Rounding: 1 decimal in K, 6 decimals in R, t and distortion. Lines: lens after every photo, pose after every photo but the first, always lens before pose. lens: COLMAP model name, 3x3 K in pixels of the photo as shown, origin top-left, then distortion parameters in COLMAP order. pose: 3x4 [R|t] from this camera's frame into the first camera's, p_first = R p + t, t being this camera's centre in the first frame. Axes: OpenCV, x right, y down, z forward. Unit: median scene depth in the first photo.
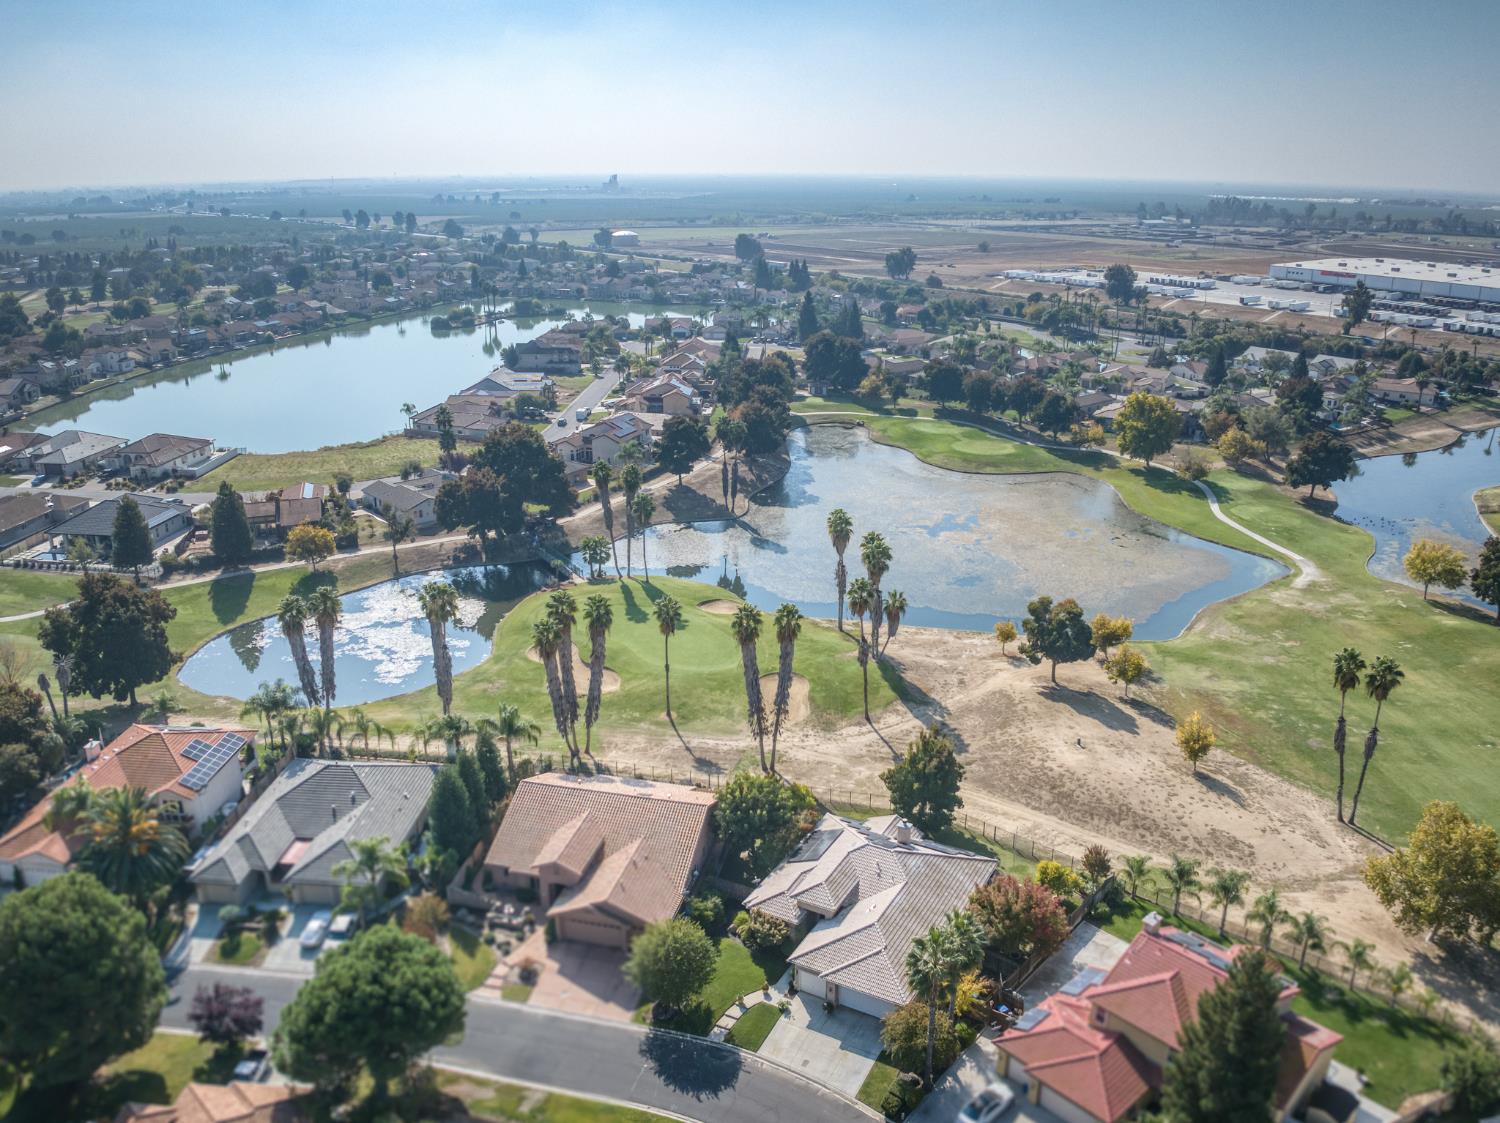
lens RADIAL K [[1133.6, 0, 750.0], [0, 1133.6, 561.5], [0, 0, 1]] dist [-0.112046, 0.036514]
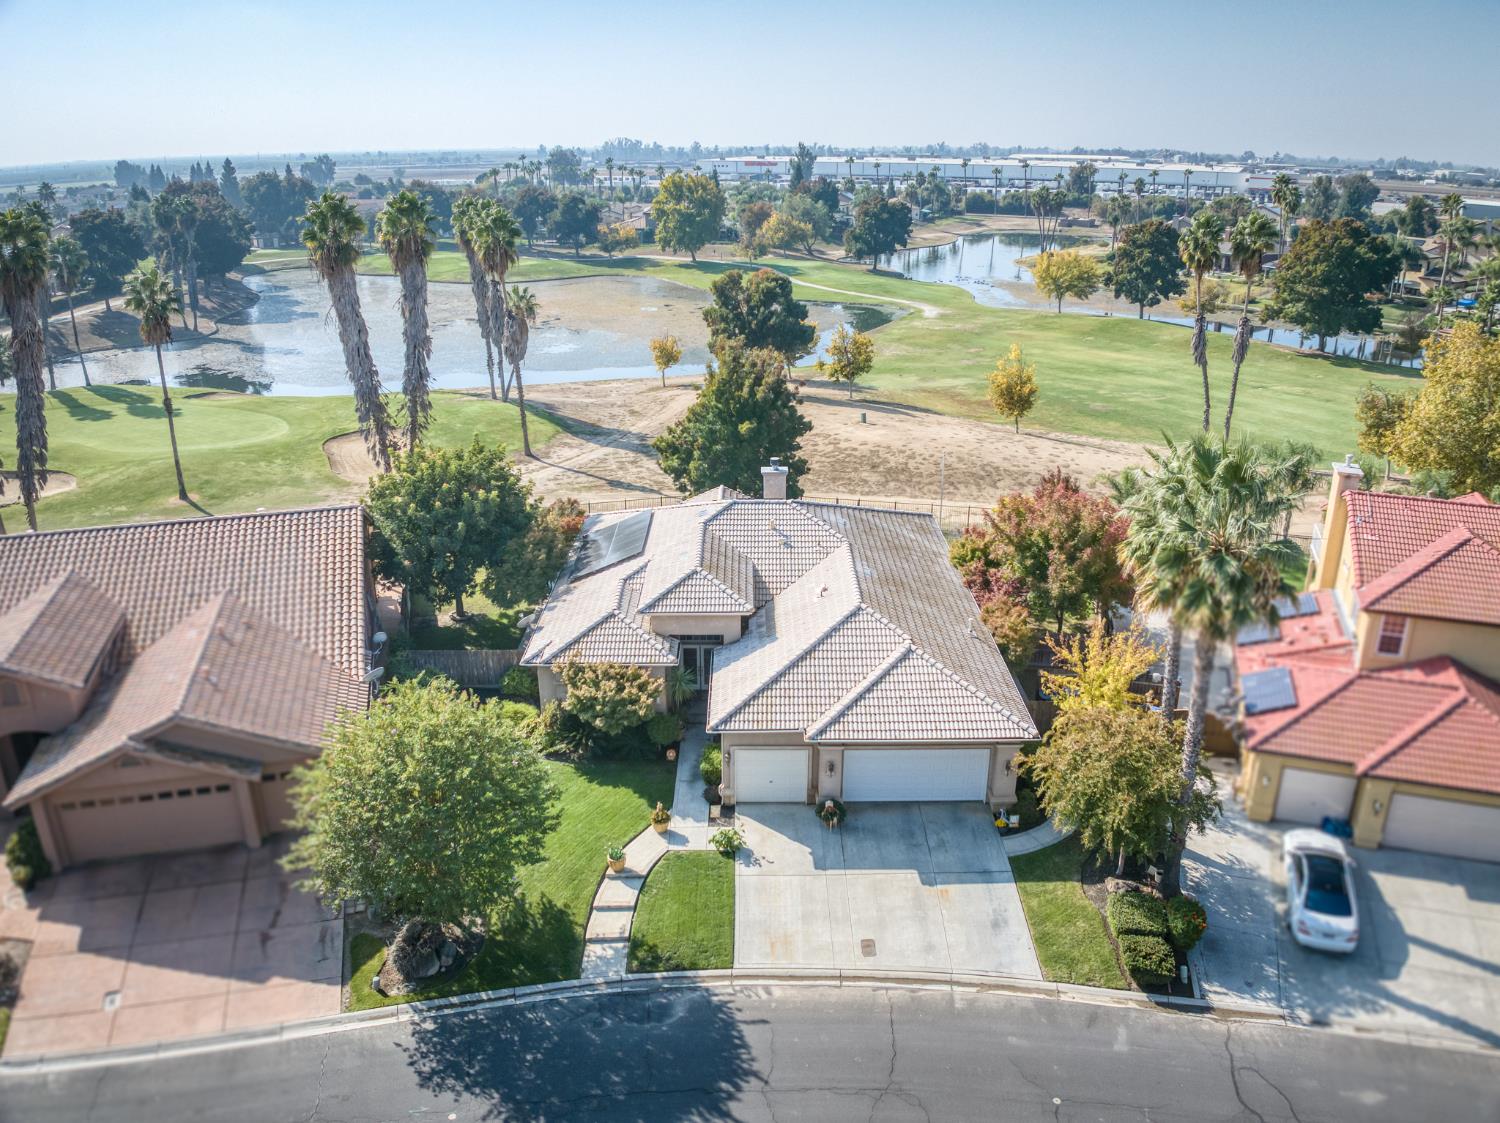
lens RADIAL K [[1096.9, 0, 750.0], [0, 1096.9, 561.5], [0, 0, 1]] dist [-0.080385, -0.002847]
pose [[0.870389, -0.169684, 0.462202, -0.089150], [0.154330, 0.985454, 0.071156, 0.195037], [-0.467553, 0.009398, 0.883915, 0.464261]]
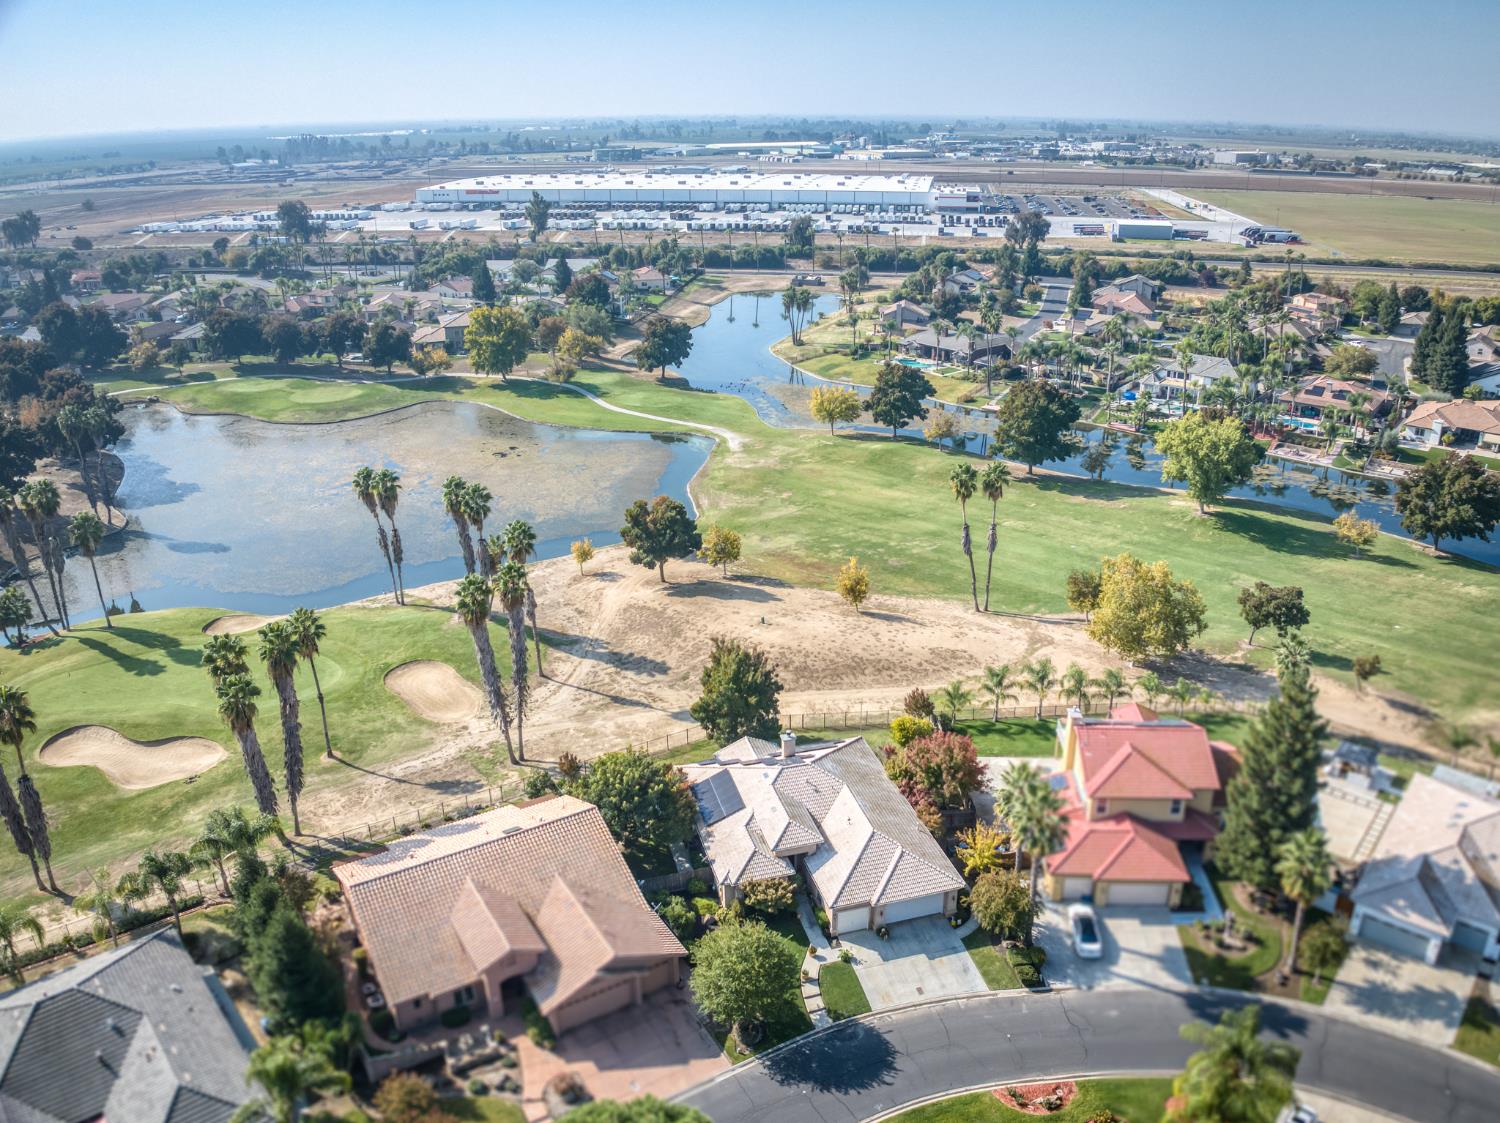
lens RADIAL K [[1117.2, 0, 750.0], [0, 1117.2, 561.5], [0, 0, 1]] dist [-0.093677, -0.001165]
pose [[0.708011, -0.269671, 0.652685, -0.370371], [0.235709, 0.961458, 0.141558, -0.037225], [-0.665704, 0.053619, 0.744287, 0.263690]]
